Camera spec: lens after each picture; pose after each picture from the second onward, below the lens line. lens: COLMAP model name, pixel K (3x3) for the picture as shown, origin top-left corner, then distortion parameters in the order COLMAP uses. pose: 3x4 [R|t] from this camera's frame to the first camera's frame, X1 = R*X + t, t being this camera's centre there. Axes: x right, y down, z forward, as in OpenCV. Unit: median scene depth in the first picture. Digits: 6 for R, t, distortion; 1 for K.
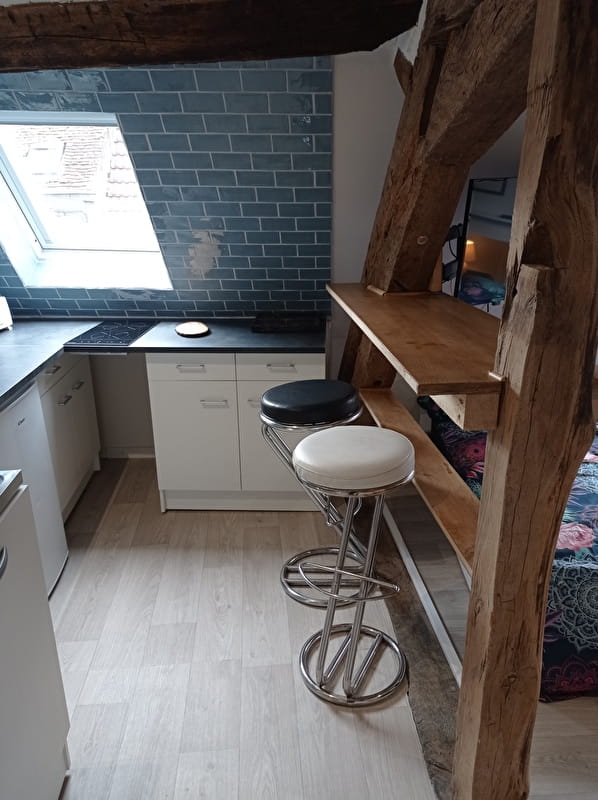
lens RADIAL K [[590.5, 0, 300.4], [0, 590.5, 401.2], [0, 0, 1]] dist [0.024617, -0.018042]
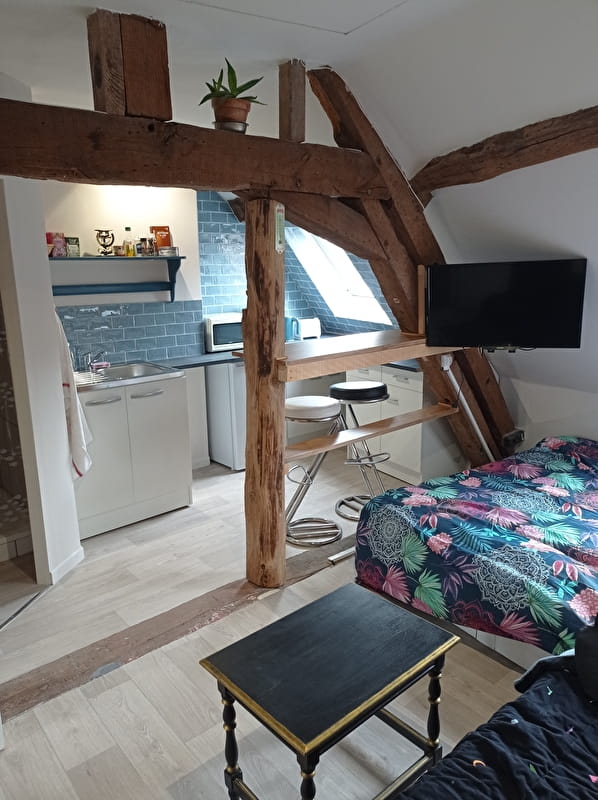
lens RADIAL K [[590.5, 0, 296.5], [0, 590.5, 401.1], [0, 0, 1]] dist [0.024617, -0.018042]
pose [[0.596518, 0.195562, -0.778410, 1.547225], [-0.252119, 0.966425, 0.049591, -0.013402], [0.761973, 0.166670, 0.625794, -0.231819]]
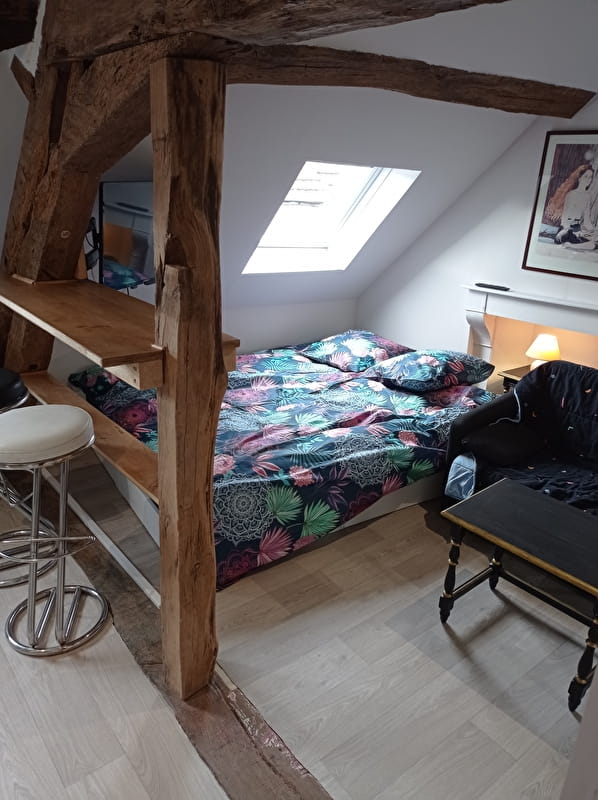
lens RADIAL K [[590.5, 0, 297.3], [0, 590.5, 399.6], [0, 0, 1]] dist [0.024617, -0.018042]
pose [[0.818447, -0.146567, 0.555574, -0.118759], [0.126118, 0.989164, 0.075161, 0.010448], [-0.560570, 0.008553, 0.828063, -0.198517]]
